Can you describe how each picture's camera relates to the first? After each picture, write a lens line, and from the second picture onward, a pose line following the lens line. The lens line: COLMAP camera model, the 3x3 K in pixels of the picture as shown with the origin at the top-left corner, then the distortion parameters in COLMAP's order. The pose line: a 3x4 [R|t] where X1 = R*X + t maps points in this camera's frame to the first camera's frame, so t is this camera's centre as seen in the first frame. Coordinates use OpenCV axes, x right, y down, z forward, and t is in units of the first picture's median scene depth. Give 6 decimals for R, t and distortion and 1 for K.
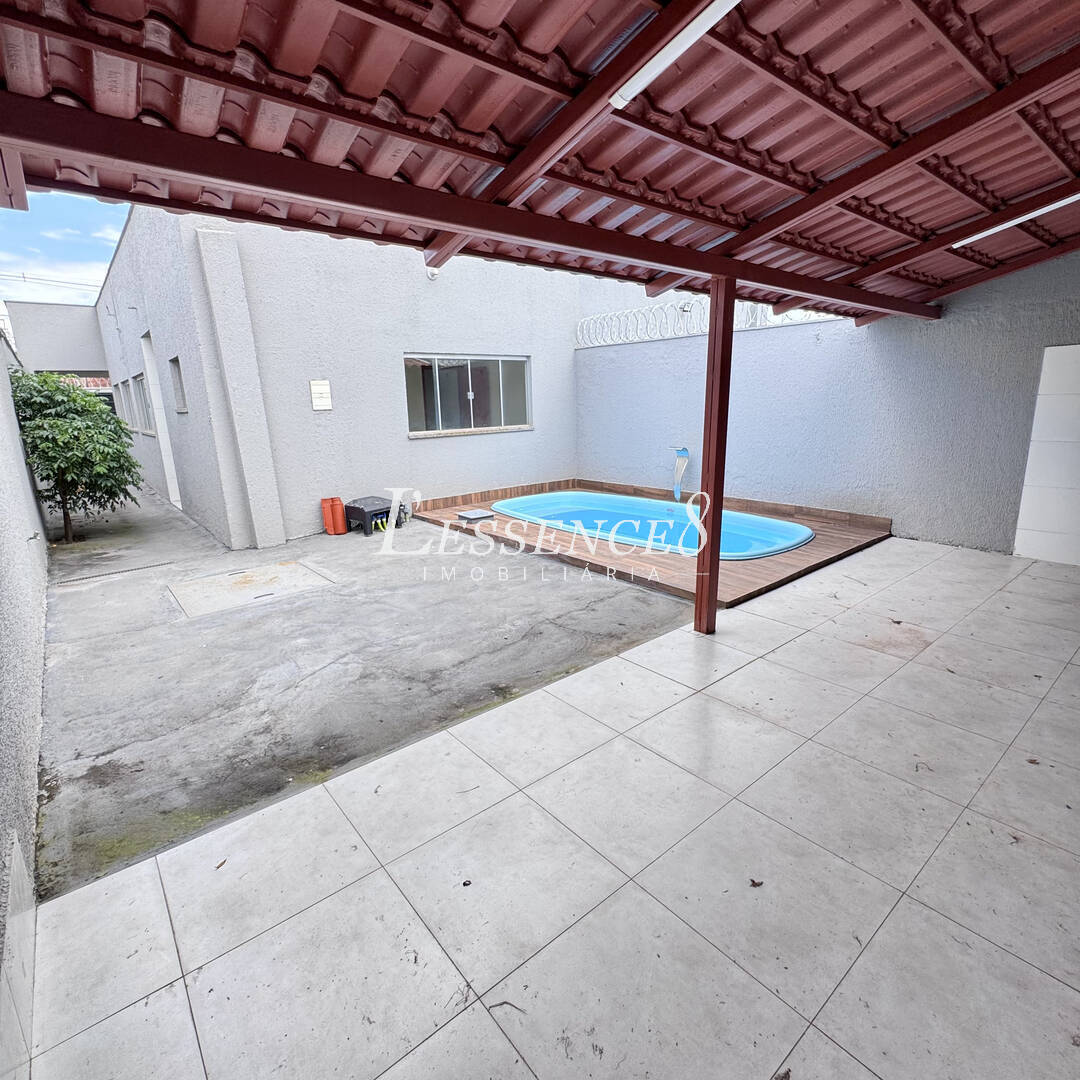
lens RADIAL K [[580.8, 0, 532.1], [0, 580.8, 535.8], [0, 0, 1]] dist [-0.001450, -0.000006]
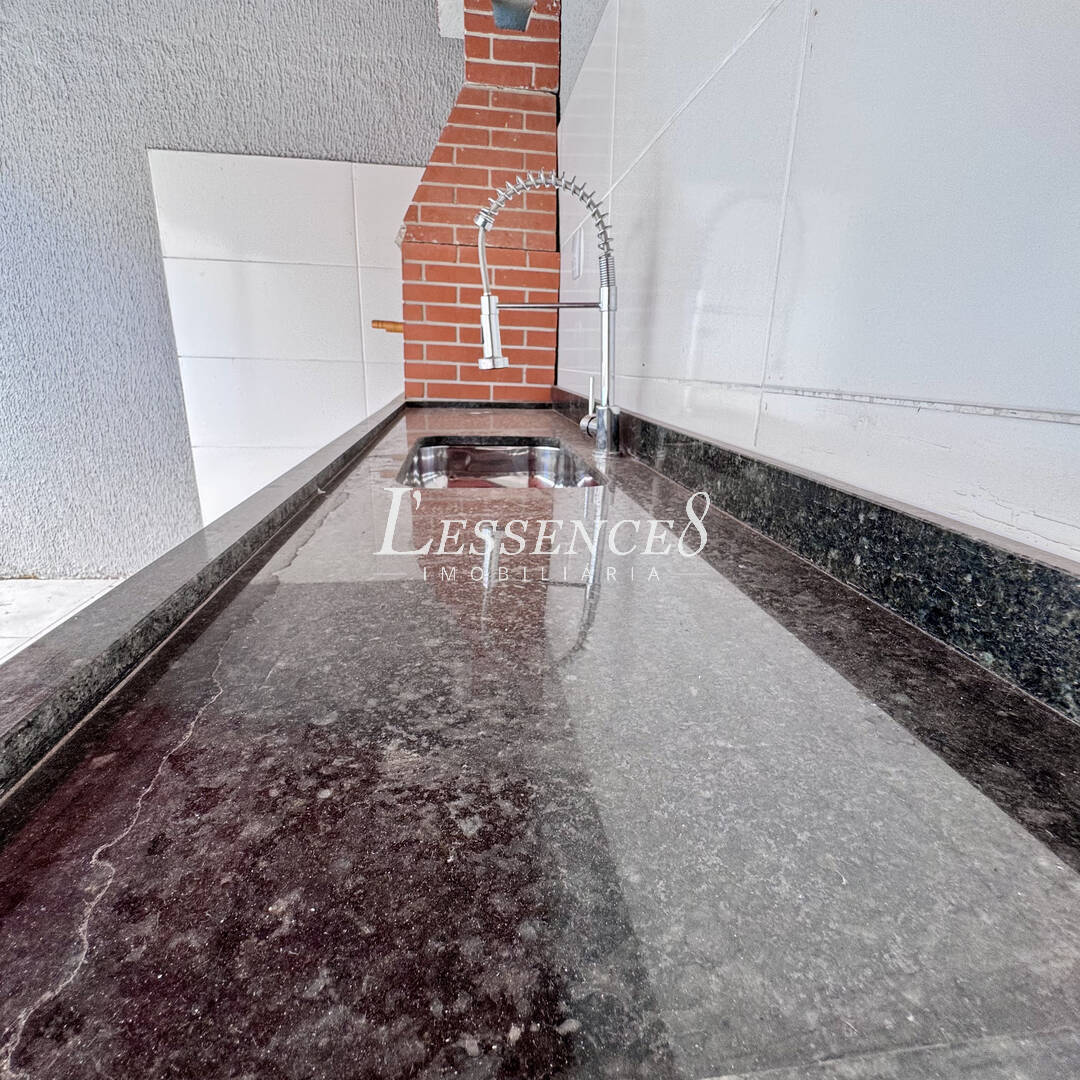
lens RADIAL K [[578.8, 0, 540.0], [0, 578.8, 538.4], [0, 0, 1]] dist [-0.002191, 0.000411]
pose [[0.521999, -0.209469, 0.826825, 0.746656], [0.147260, 0.976951, 0.154532, -0.054487], [-0.840138, 0.041093, 0.540814, 0.615672]]
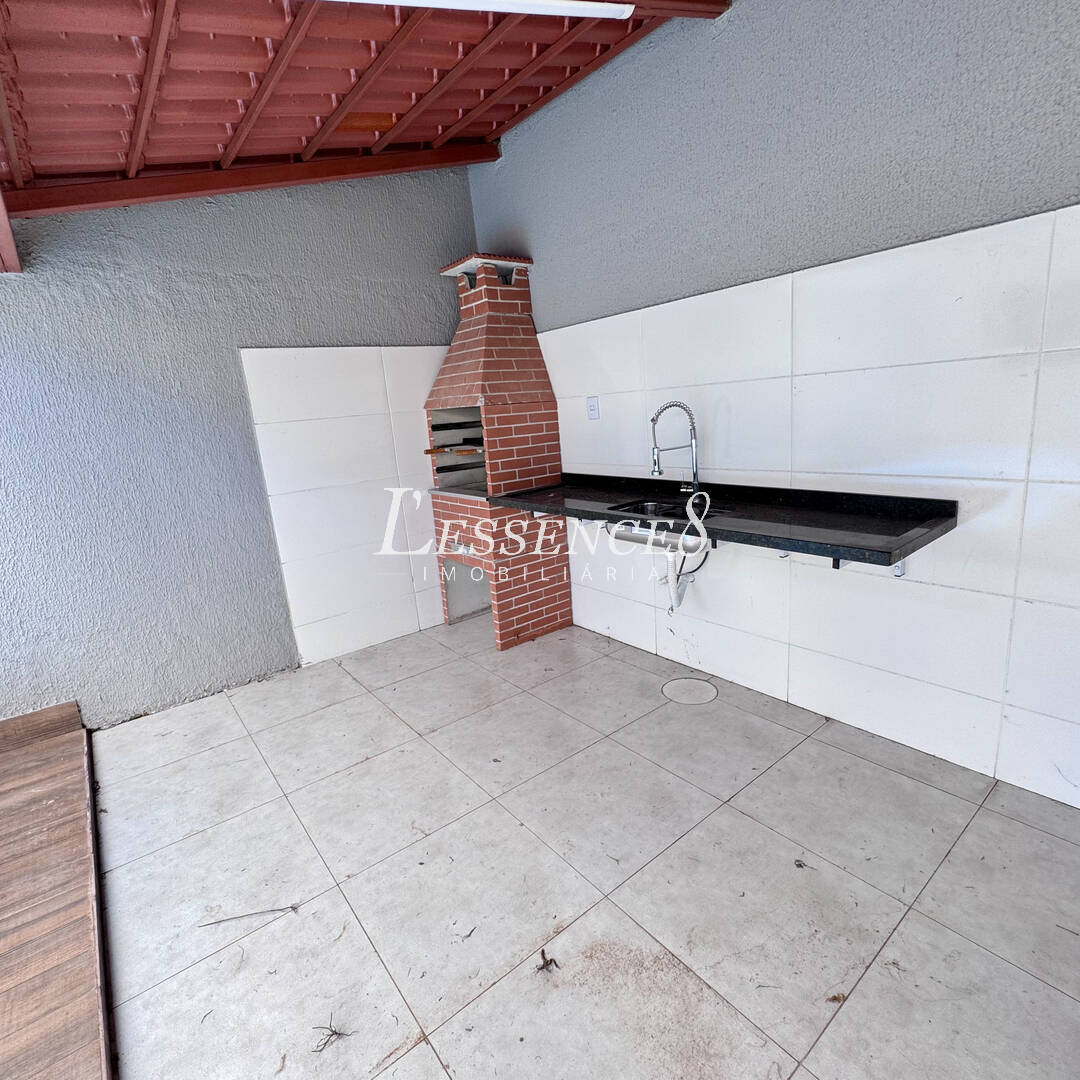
lens RADIAL K [[578.8, 0, 540.0], [0, 578.8, 538.4], [0, 0, 1]] dist [-0.002191, 0.000411]
pose [[0.006460, -0.200872, 0.979596, 0.300034], [0.300957, 0.934588, 0.189658, -0.194548], [-0.953616, 0.293591, 0.066491, 0.887679]]
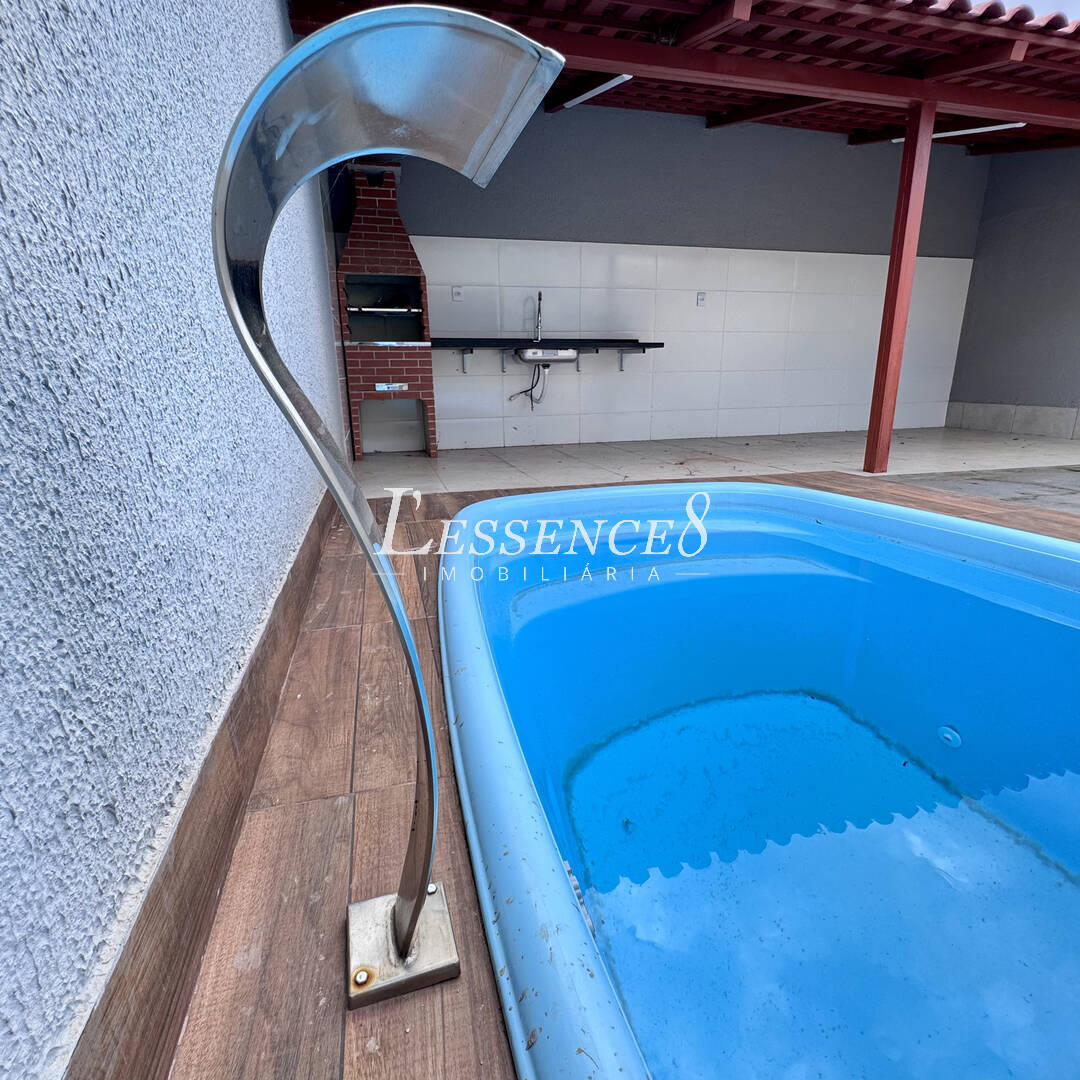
lens RADIAL K [[578.8, 0, 540.0], [0, 578.8, 538.4], [0, 0, 1]] dist [-0.002191, 0.000411]
pose [[-0.916118, -0.070797, 0.394609, 0.417240], [0.126346, 0.883143, 0.451768, -0.269645], [-0.380480, 0.463730, -0.800118, 2.070361]]
